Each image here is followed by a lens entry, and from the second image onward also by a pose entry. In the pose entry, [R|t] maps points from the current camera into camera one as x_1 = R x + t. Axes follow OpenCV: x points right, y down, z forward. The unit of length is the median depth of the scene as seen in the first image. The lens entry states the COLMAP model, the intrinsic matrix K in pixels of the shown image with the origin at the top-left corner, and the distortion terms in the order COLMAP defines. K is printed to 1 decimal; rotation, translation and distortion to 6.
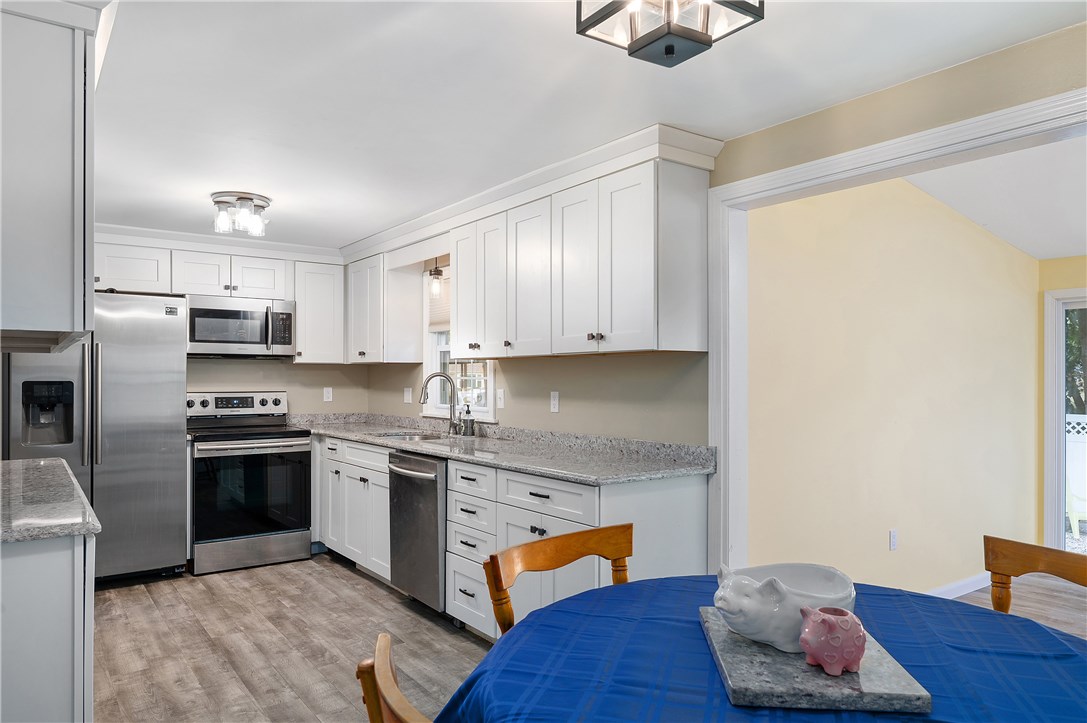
lens RADIAL K [[720.3, 0, 540.6], [0, 720.3, 379.7], [0, 0, 1]] dist [-0.001112, 0.000184]
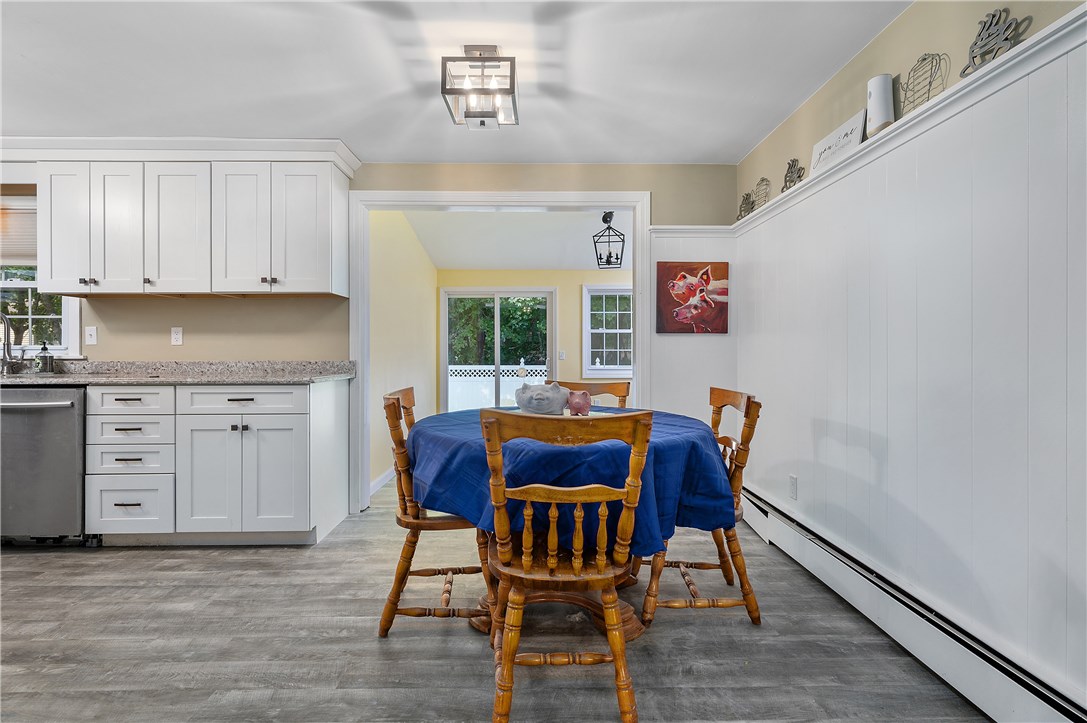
lens RADIAL K [[528.1, 0, 539.9], [0, 528.1, 352.8], [0, 0, 1]] dist [0.000423, 0.000707]
pose [[0.574555, -0.003845, 0.818457, -0.325510], [0.003658, 0.999991, 0.002130, 0.055170], [-0.818458, 0.001770, 0.574564, 0.026179]]
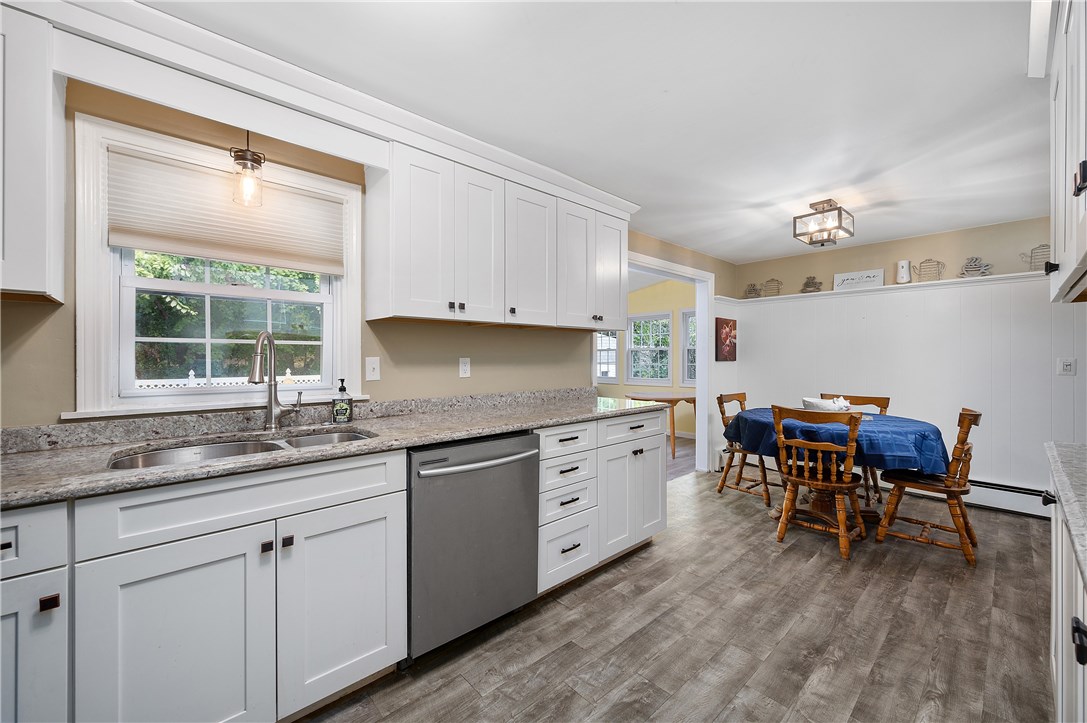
lens RADIAL K [[431.2, 0, 538.1], [0, 431.2, 358.6], [0, 0, 1]] dist [-0.000904, -0.000264]
pose [[-0.107317, -0.005005, 0.994212, -0.589087], [0.002618, 0.999982, 0.005317, 0.013801], [-0.994221, 0.003174, -0.107302, 0.912510]]
